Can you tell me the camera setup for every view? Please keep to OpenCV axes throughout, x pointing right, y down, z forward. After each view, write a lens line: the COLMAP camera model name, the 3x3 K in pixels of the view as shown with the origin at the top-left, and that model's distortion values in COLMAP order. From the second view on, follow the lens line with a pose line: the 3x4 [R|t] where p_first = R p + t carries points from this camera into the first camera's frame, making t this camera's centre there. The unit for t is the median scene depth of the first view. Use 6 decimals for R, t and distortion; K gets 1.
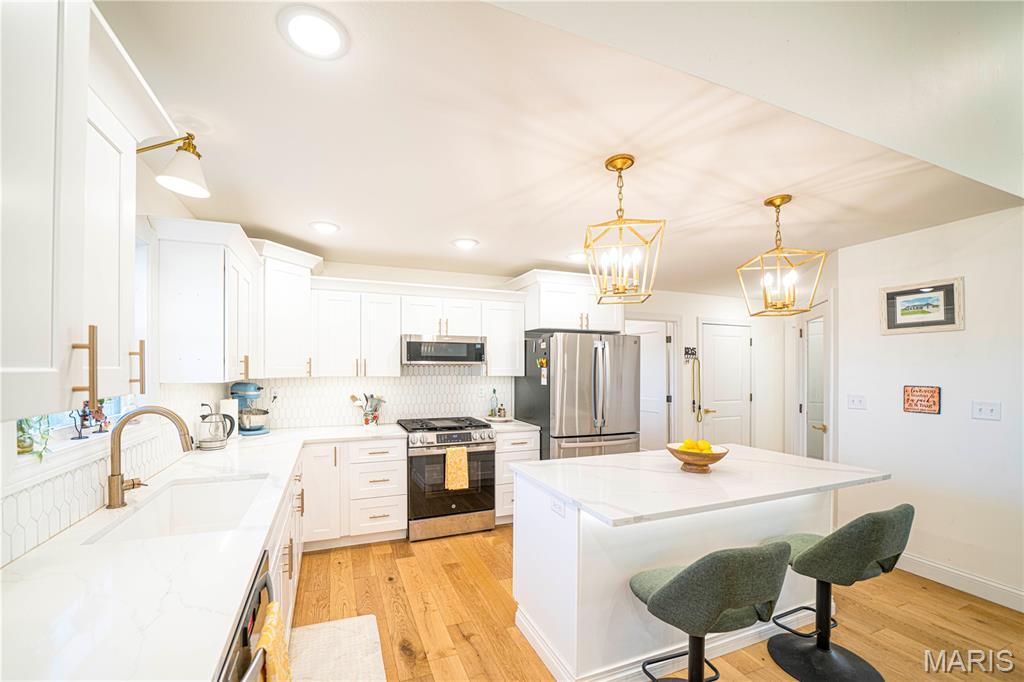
lens RADIAL K [[392.2, 0, 473.5], [0, 392.2, 364.5], [0, 0, 1]] dist [-0.018724, 0.000126]
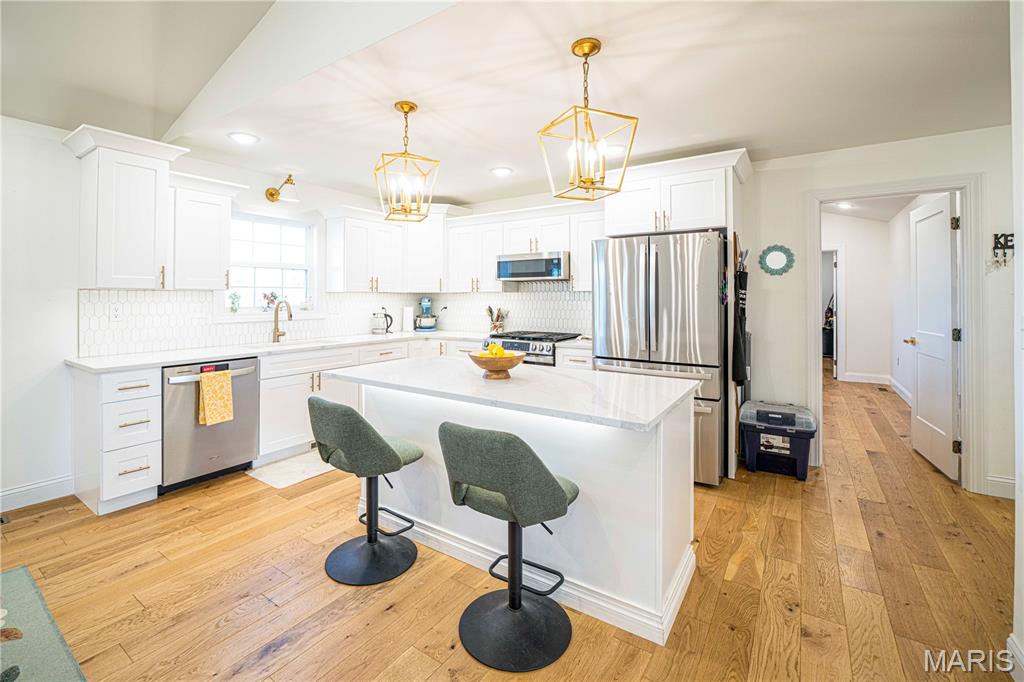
lens RADIAL K [[445.2, 0, 500.5], [0, 445.2, 292.4], [0, 0, 1]] dist [-0.019126, -0.000164]
pose [[0.587004, -0.012560, -0.809486, 0.915796], [0.008870, 0.999919, -0.009083, 0.045421], [0.809535, -0.001848, 0.587069, 0.221075]]
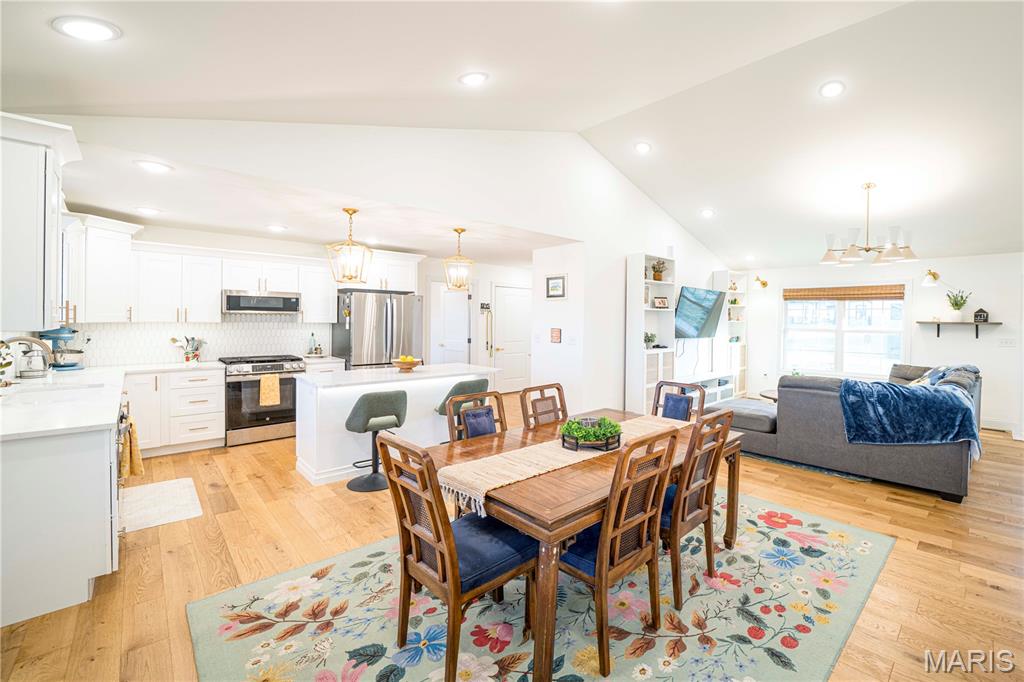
lens RADIAL K [[433.4, 0, 568.6], [0, 433.4, 318.7], [0, 0, 1]] dist [-0.018502, 0.000311]
pose [[0.901322, 0.009004, 0.433056, 0.234170], [-0.013492, 0.999882, 0.007293, -0.006809], [-0.432940, -0.012416, 0.901337, -0.757229]]
